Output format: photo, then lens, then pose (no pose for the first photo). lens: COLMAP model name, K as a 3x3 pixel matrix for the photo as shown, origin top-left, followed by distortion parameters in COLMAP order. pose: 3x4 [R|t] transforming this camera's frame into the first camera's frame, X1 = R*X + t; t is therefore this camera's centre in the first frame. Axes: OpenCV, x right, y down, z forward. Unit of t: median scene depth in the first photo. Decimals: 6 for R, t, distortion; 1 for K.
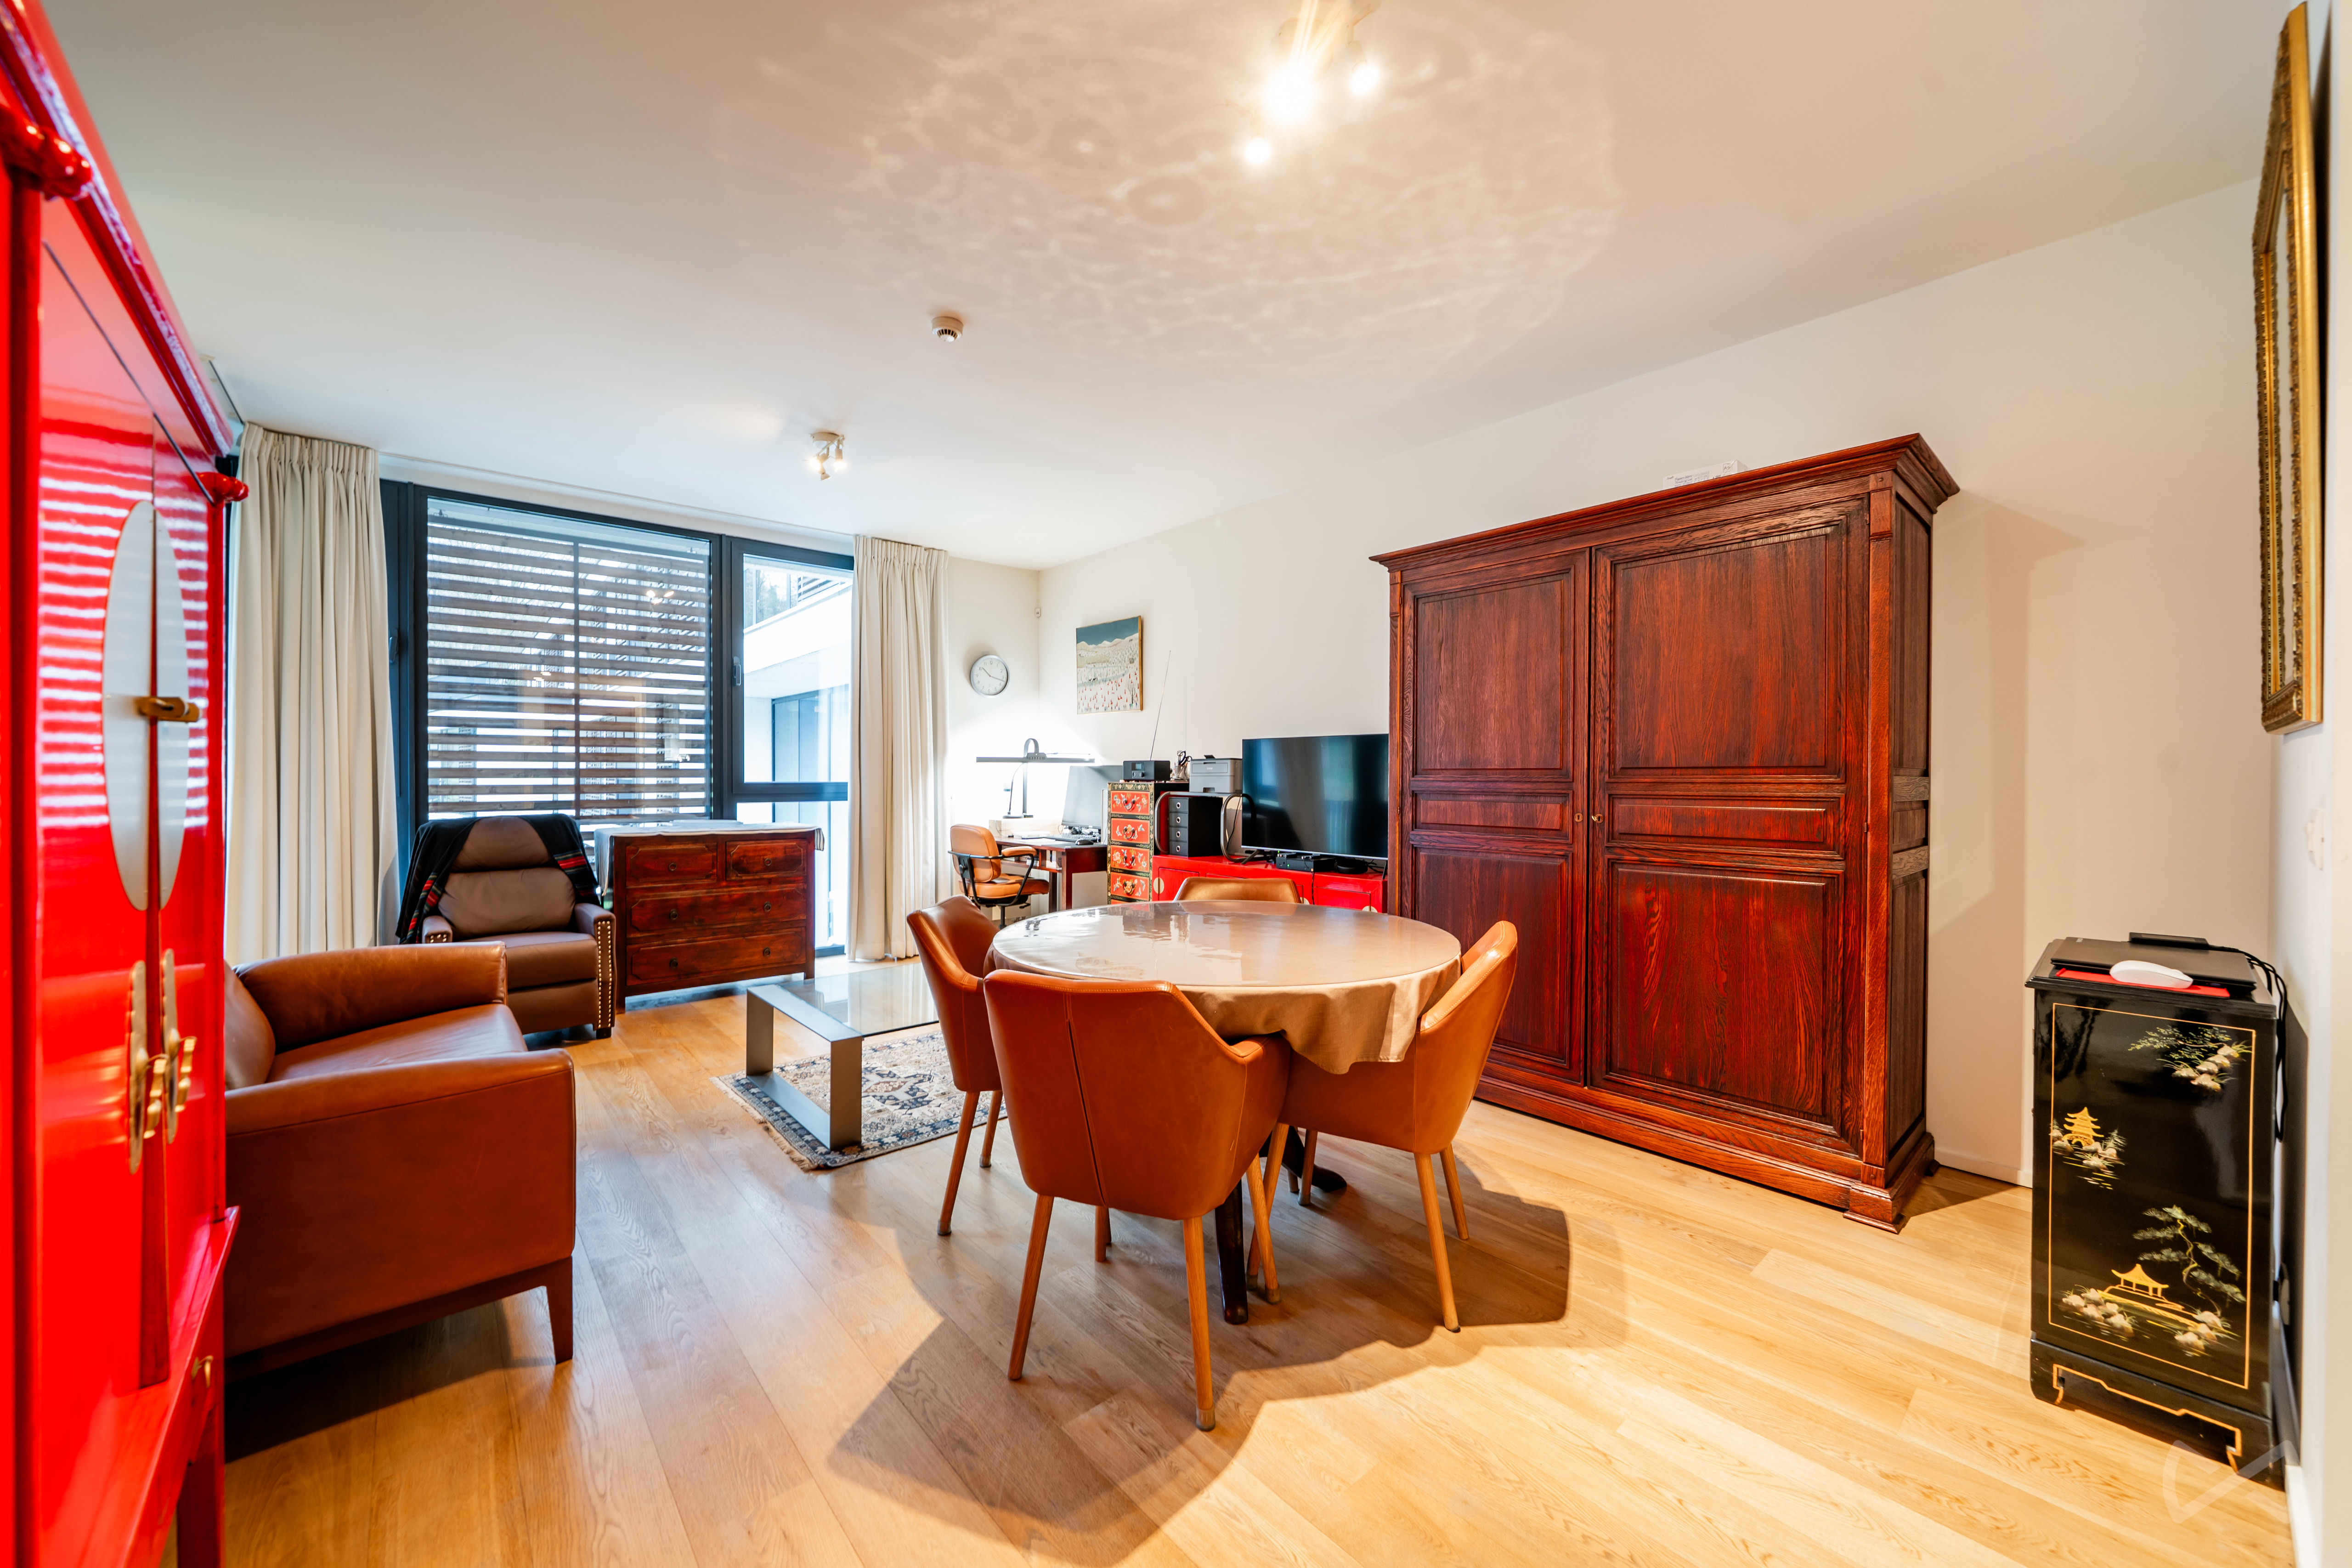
lens RADIAL K [[882.6, 0, 1176.0], [0, 882.6, 784.0], [0, 0, 1]] dist [-0.001466, -0.000188]
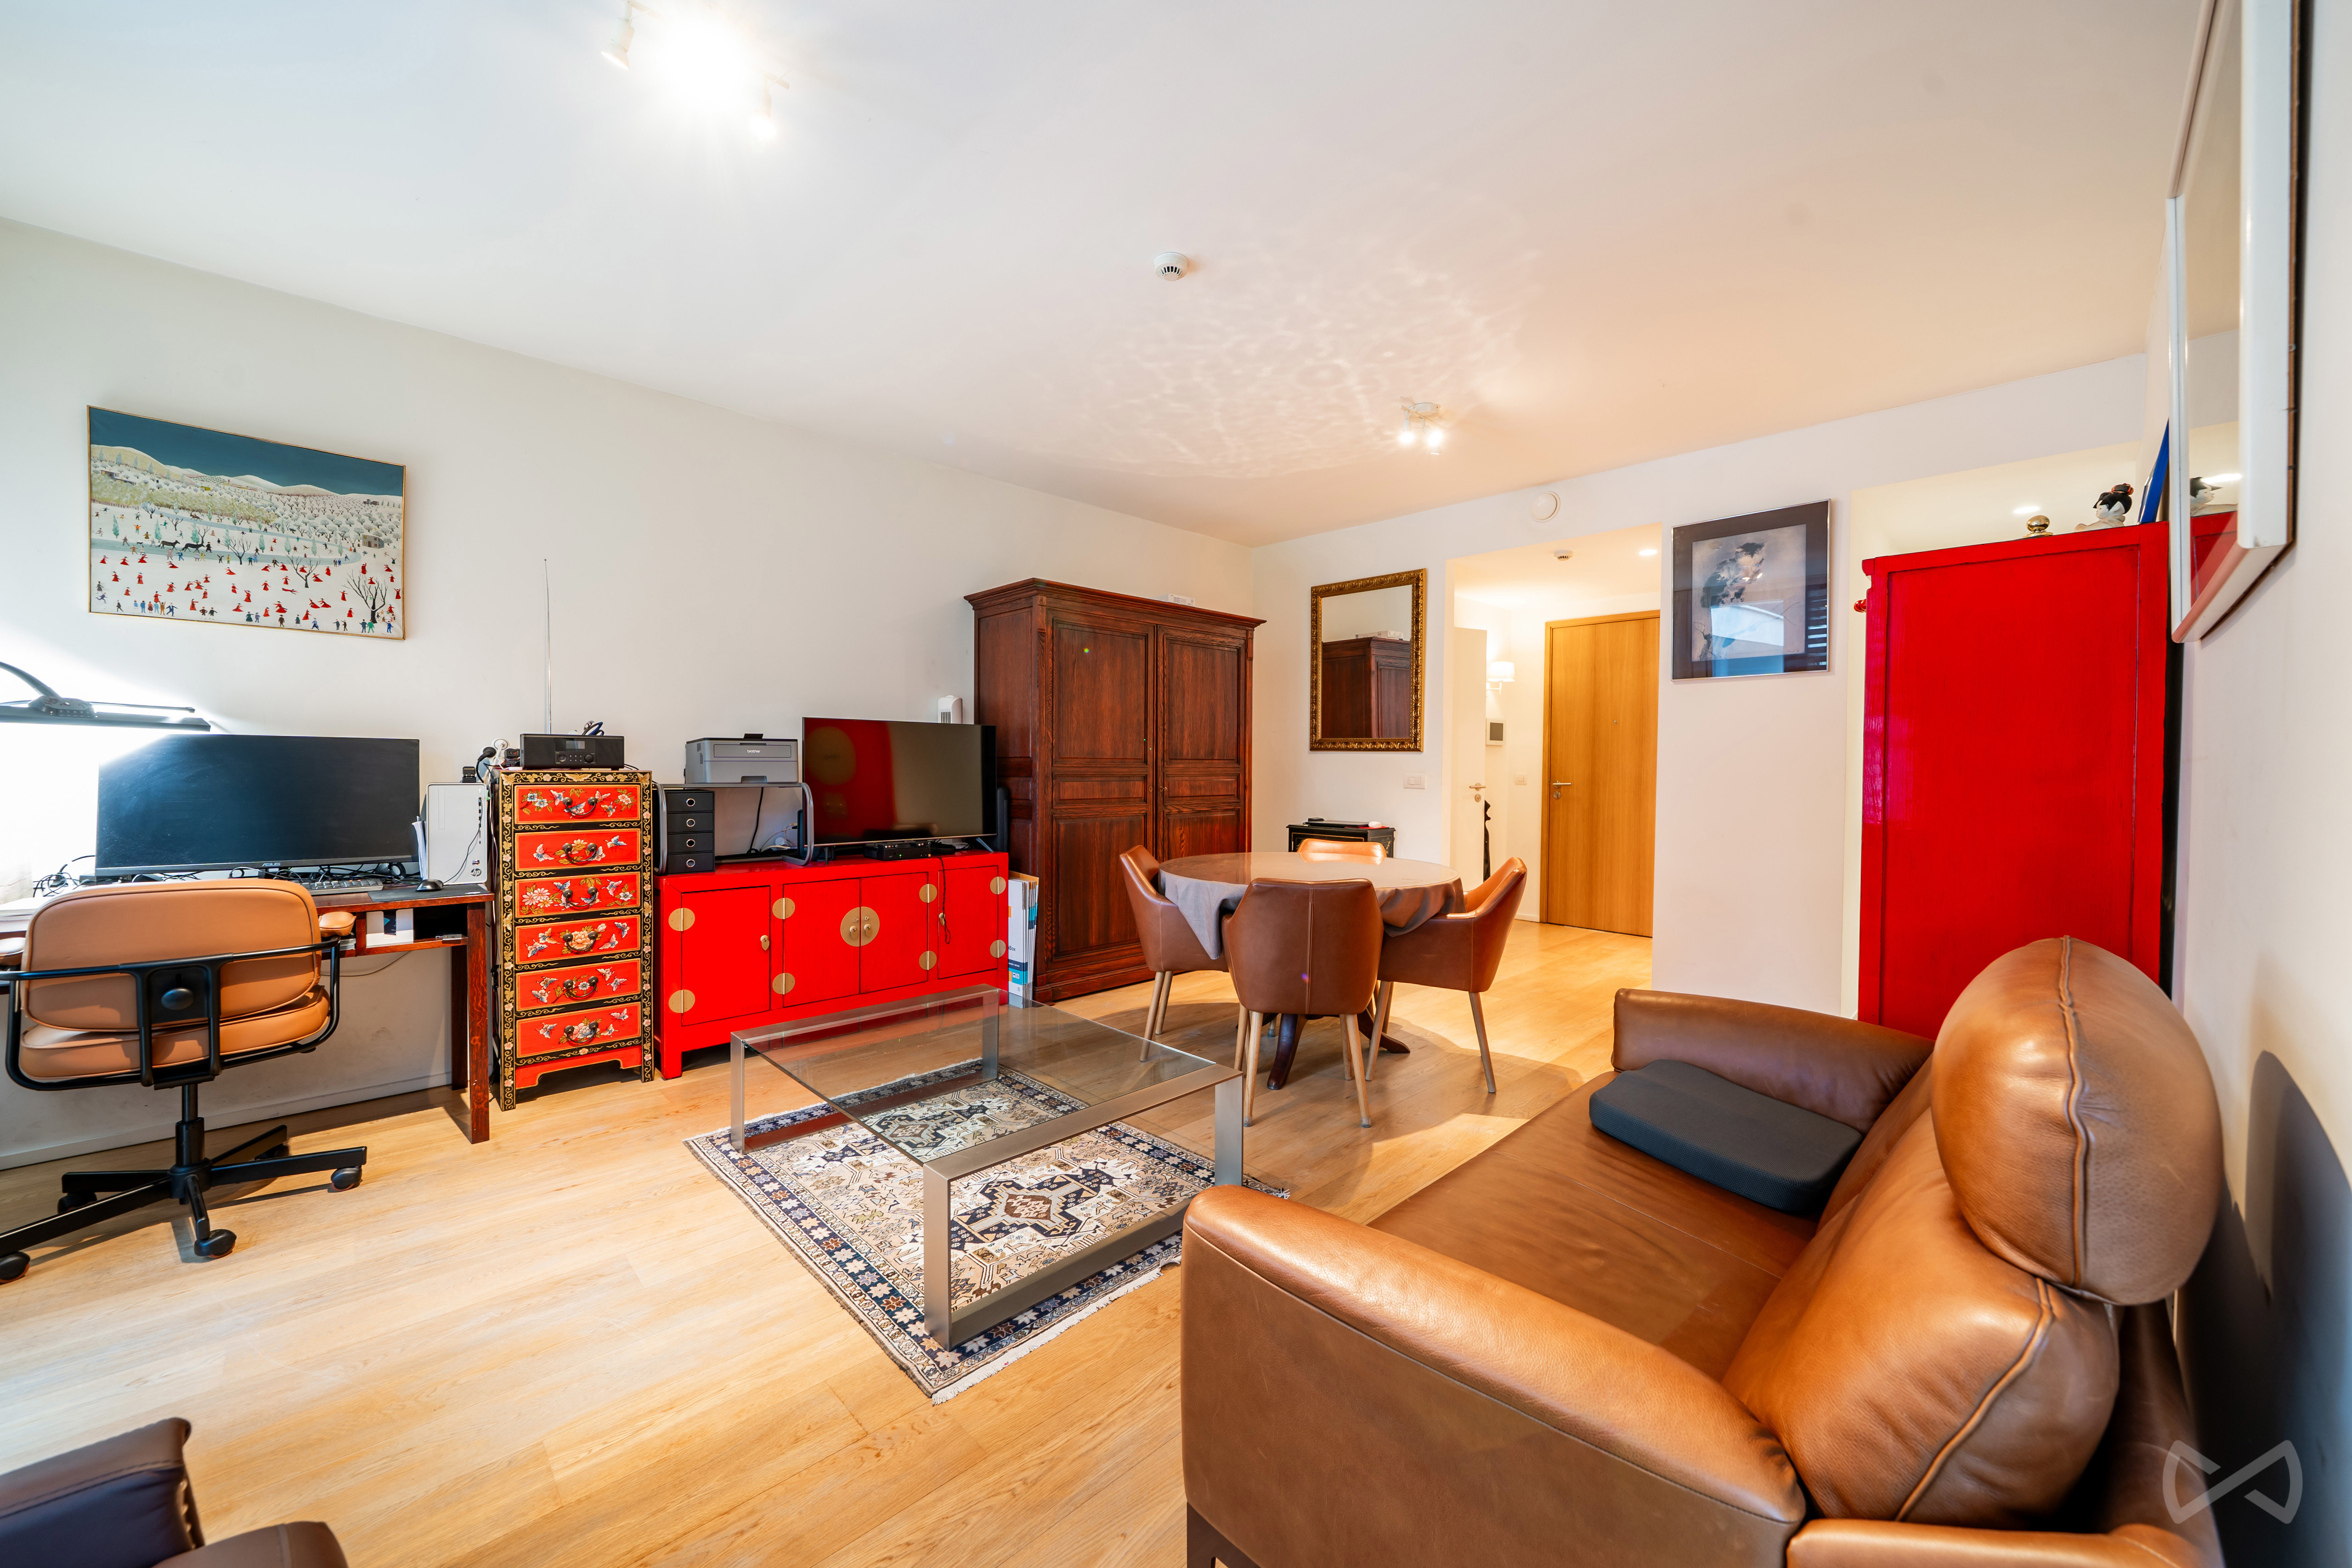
lens RADIAL K [[882.6, 0, 1176.0], [0, 882.6, 784.0], [0, 0, 1]] dist [-0.001466, -0.000188]
pose [[-0.056169, -0.022467, 0.998168, -0.773262], [0.003846, 0.999734, 0.022719, -0.005533], [-0.998414, 0.005115, -0.056067, 0.693879]]
